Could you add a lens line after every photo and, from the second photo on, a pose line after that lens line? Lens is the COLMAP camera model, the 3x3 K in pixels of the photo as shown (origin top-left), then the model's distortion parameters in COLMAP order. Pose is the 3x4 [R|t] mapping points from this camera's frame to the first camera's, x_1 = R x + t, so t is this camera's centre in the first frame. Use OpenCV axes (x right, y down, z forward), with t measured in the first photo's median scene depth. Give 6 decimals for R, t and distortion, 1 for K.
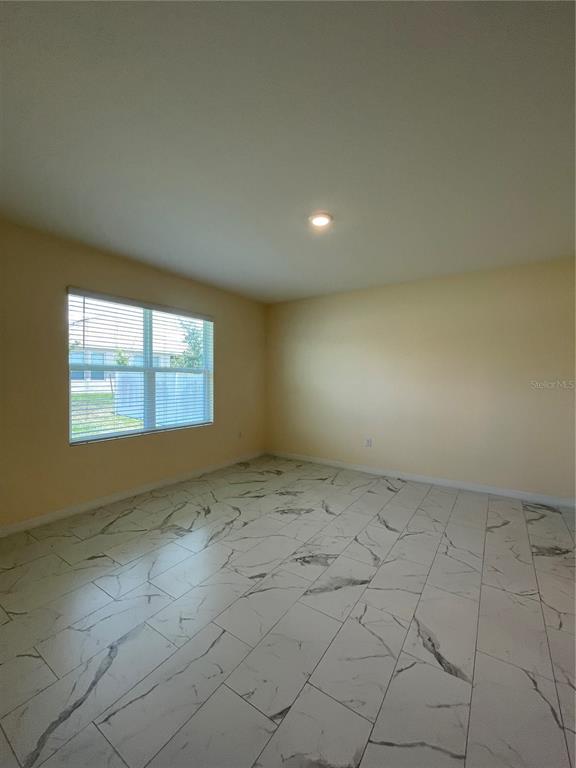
lens RADIAL K [[311.2, 0, 288.0], [0, 311.2, 384.0], [0, 0, 1]] dist [-0.001152, 0.000006]
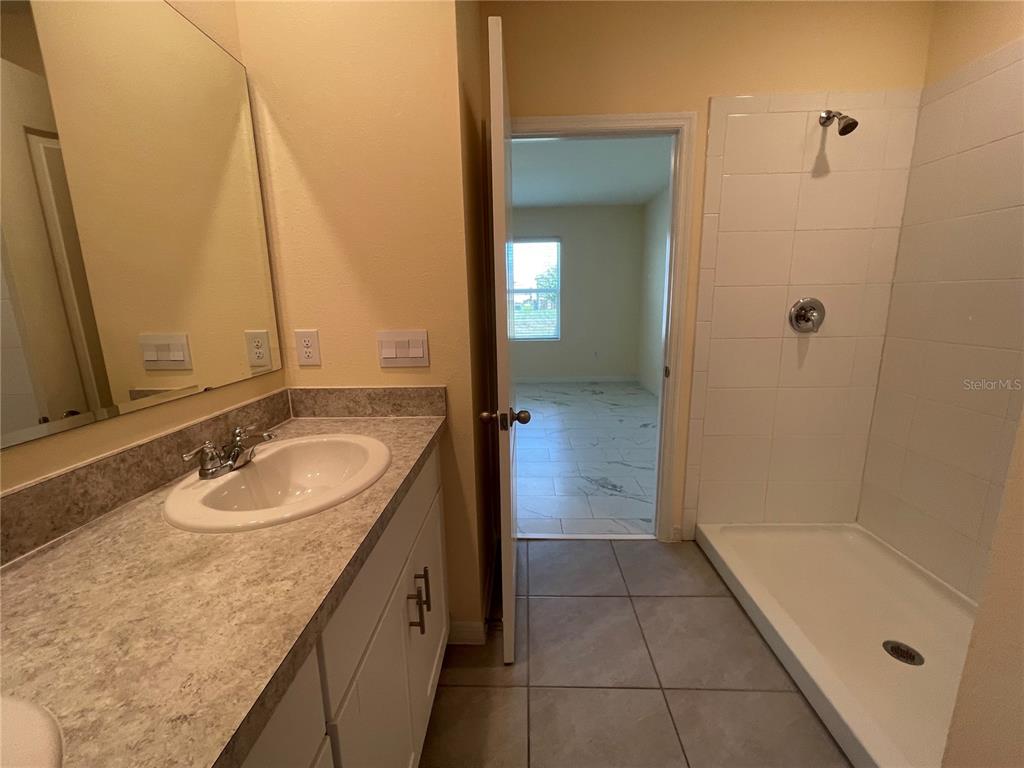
lens RADIAL K [[415.0, 0, 512.0], [0, 415.0, 384.0], [0, 0, 1]] dist [-0.001152, 0.000006]
pose [[0.524450, 0.158927, -0.836478, 1.062569], [0.012048, 0.980942, 0.193928, -0.009956], [0.851356, -0.111783, 0.512540, 0.083996]]
